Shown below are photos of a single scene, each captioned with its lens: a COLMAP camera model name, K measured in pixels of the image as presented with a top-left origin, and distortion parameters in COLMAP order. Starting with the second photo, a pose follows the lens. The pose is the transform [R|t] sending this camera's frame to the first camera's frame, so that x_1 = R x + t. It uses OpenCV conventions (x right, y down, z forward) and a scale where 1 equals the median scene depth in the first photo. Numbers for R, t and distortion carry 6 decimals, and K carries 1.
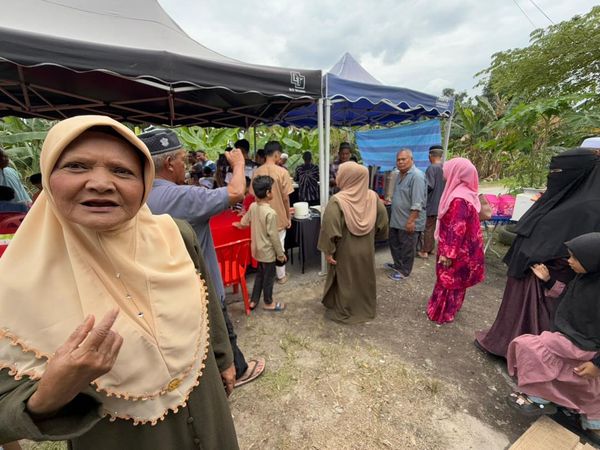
lens RADIAL K [[239.0, 0, 297.7], [0, 239.0, 225.3], [0, 0, 1]] dist [-0.000800, -0.000032]
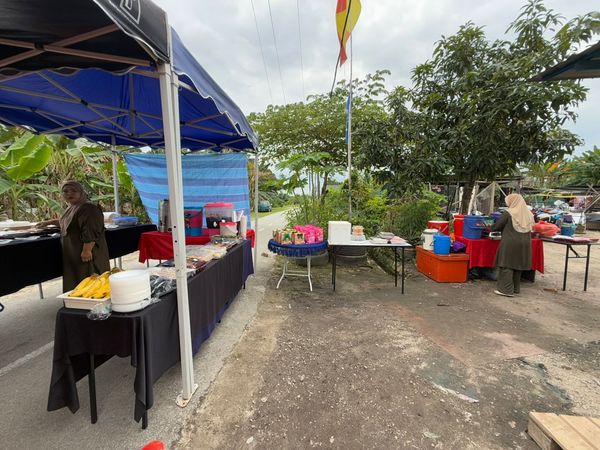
lens RADIAL K [[239.0, 0, 297.7], [0, 239.0, 225.3], [0, 0, 1]] dist [-0.000800, -0.000032]
pose [[0.538733, -0.070046, 0.839560, -0.150074], [0.202288, 0.978139, -0.048198, -0.076505], [-0.817830, 0.195799, 0.541125, 0.400557]]
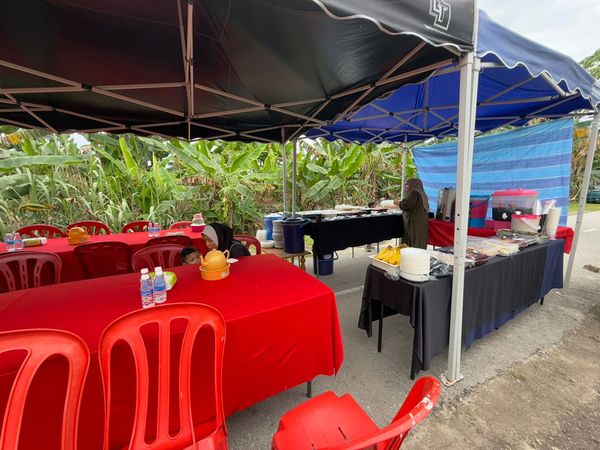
lens RADIAL K [[239.0, 0, 297.7], [0, 239.0, 225.3], [0, 0, 1]] dist [-0.000800, -0.000032]
pose [[0.999131, -0.003958, -0.041500, -0.187725], [-0.000926, 0.993128, -0.117026, -0.067817], [0.041678, 0.116963, 0.992261, 0.366182]]
